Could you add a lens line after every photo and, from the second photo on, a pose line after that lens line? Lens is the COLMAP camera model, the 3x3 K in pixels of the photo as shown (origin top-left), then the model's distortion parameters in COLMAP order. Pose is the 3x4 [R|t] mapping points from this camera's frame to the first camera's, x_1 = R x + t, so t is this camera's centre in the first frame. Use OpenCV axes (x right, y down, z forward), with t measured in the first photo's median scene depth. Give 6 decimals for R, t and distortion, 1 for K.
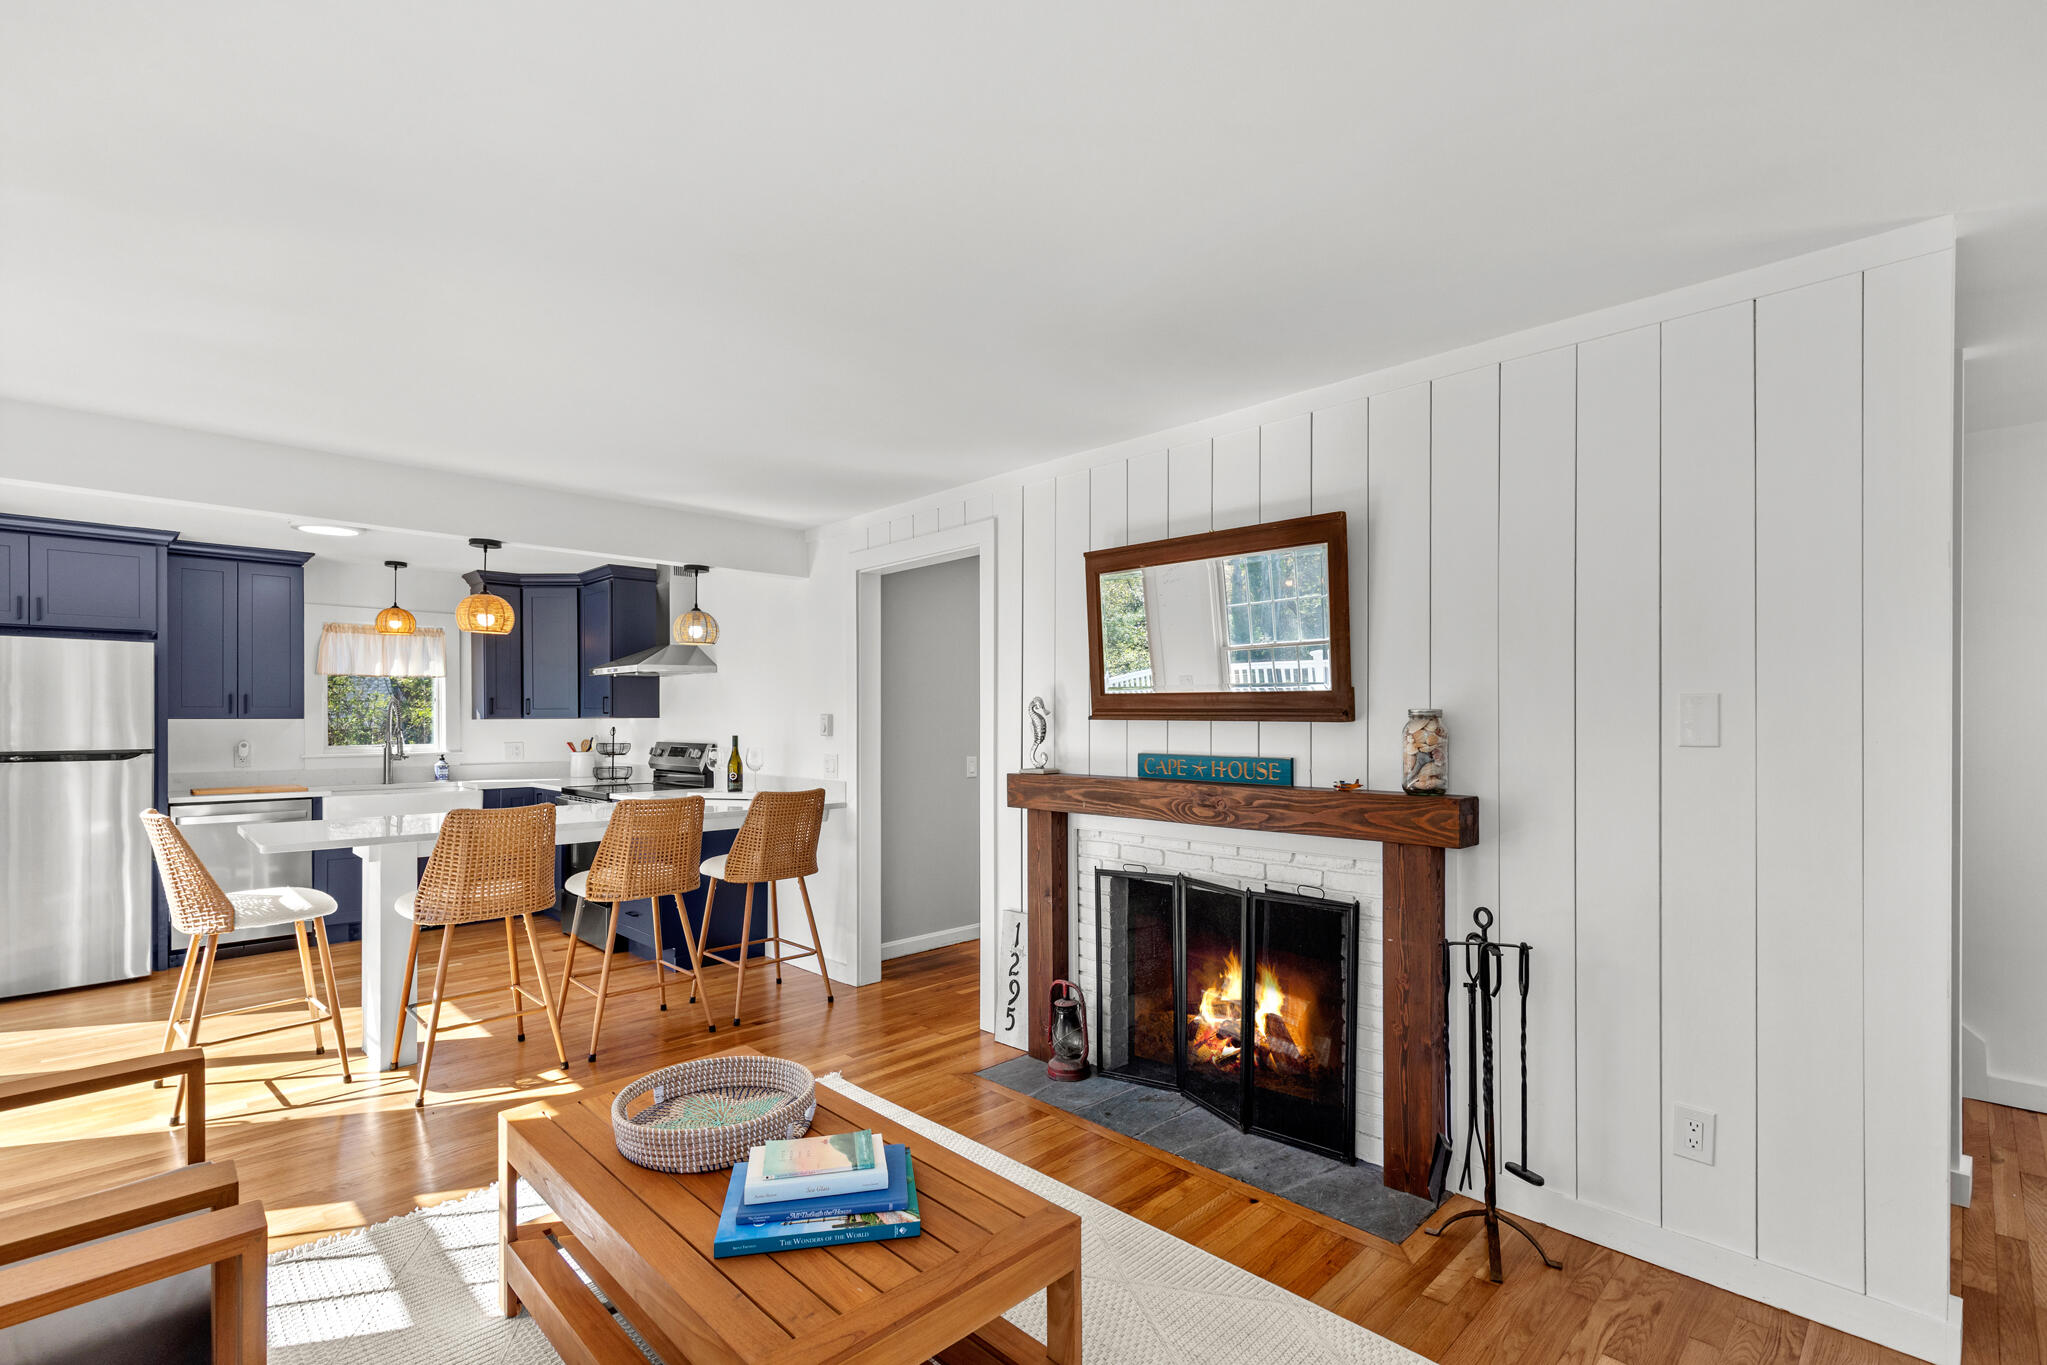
lens RADIAL K [[930.0, 0, 1031.9], [0, 930.0, 721.8], [0, 0, 1]] dist [0.007076, -0.001019]
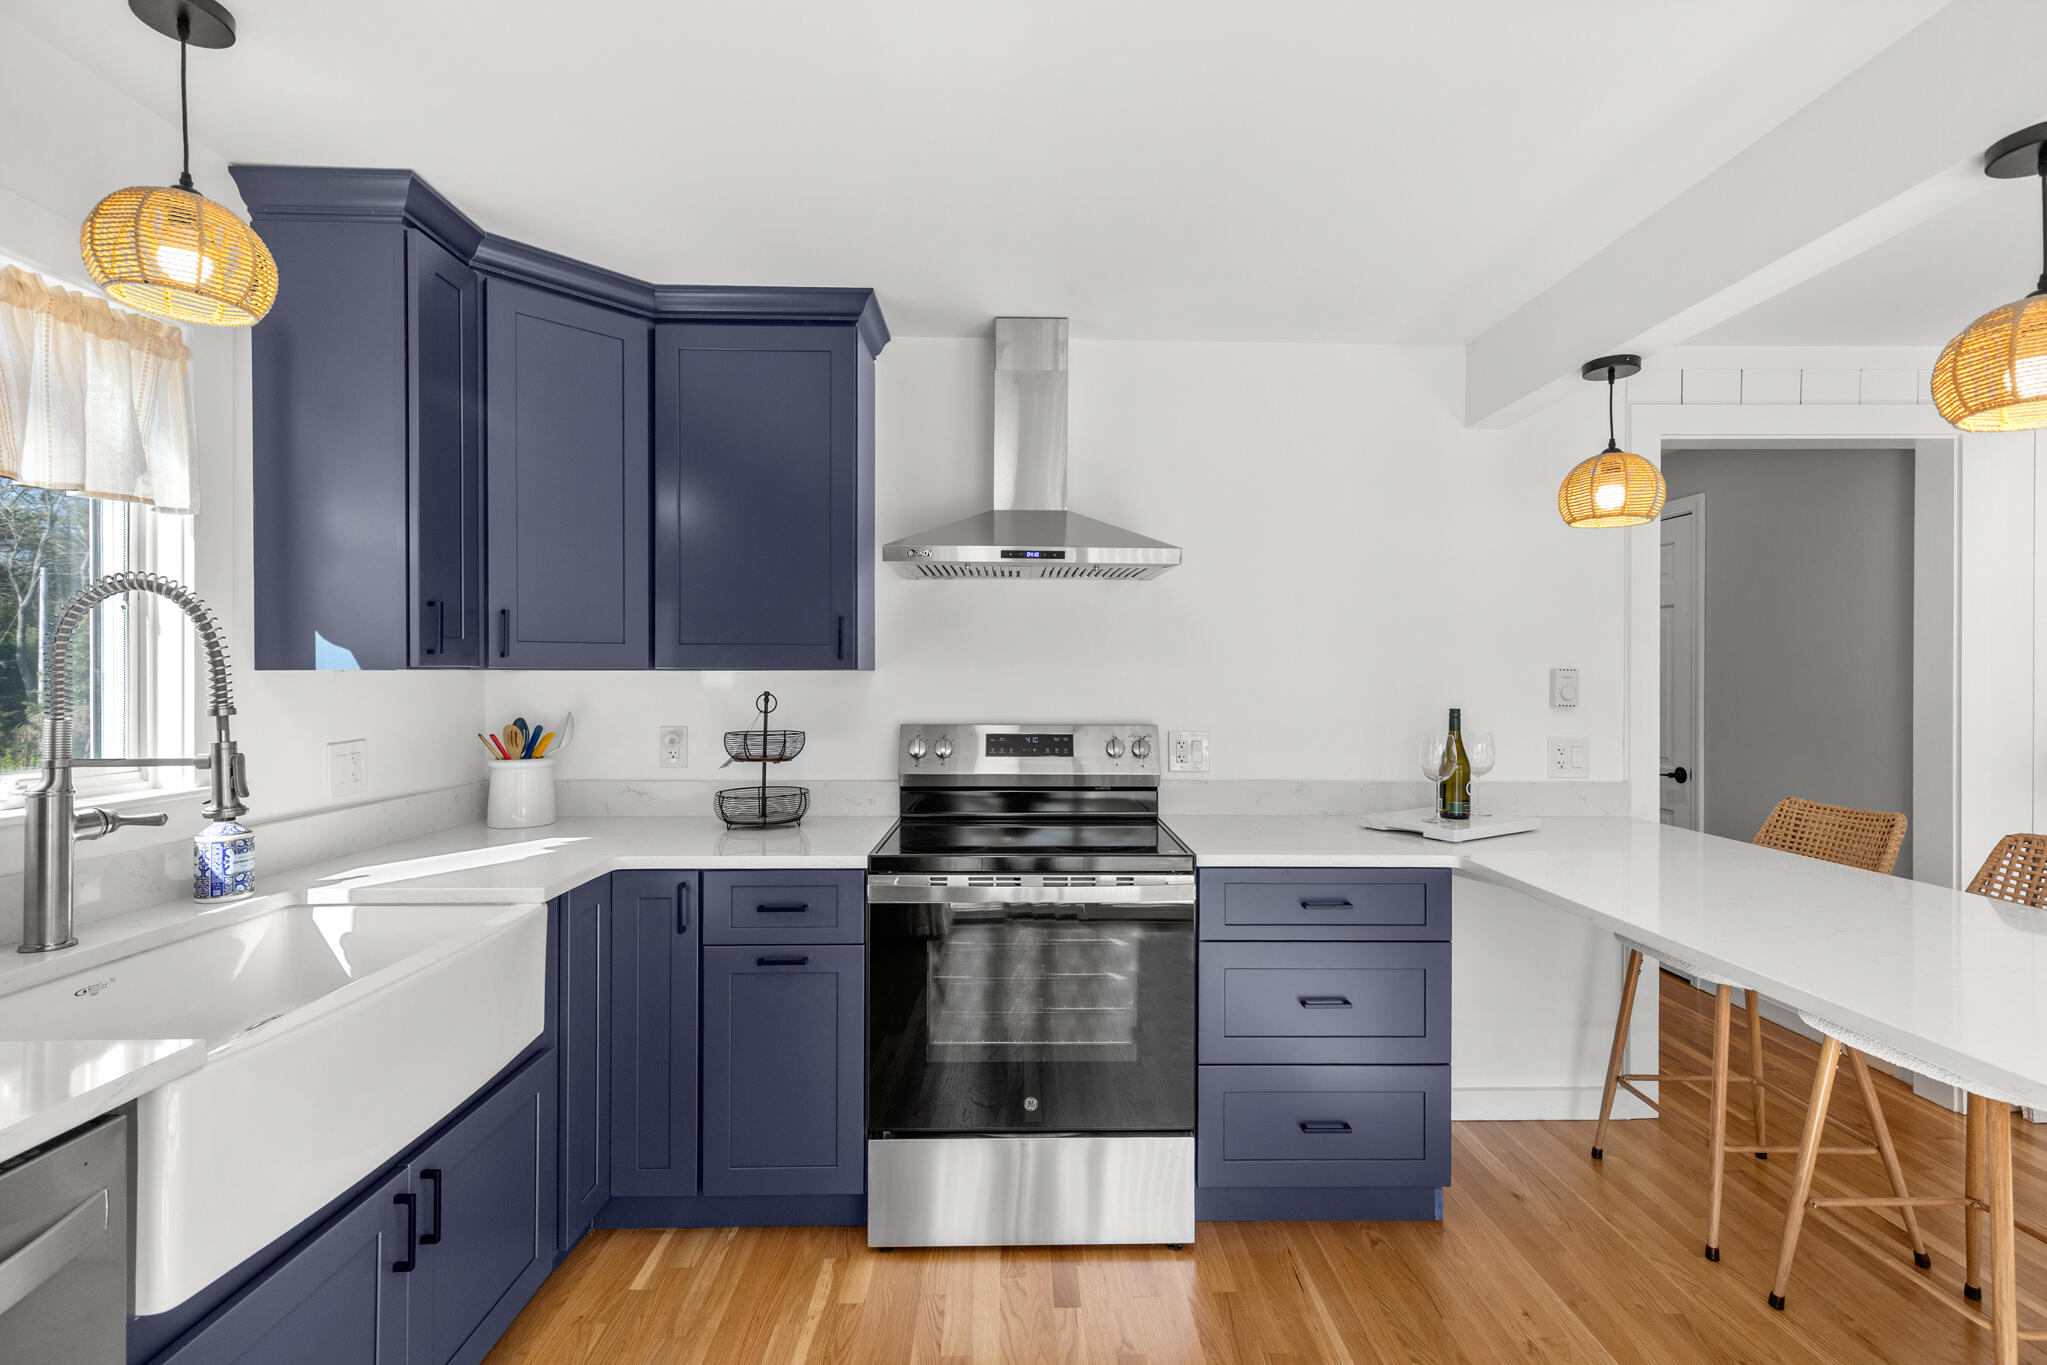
lens RADIAL K [[930.0, 0, 1035.5], [0, 930.0, 680.0], [0, 0, 1]] dist [0.007076, -0.001019]
pose [[0.691118, 0.001276, 0.722741, -0.700929], [-0.003244, 0.999994, 0.001336, -0.000541], [-0.722735, -0.003268, 0.691118, 0.677091]]
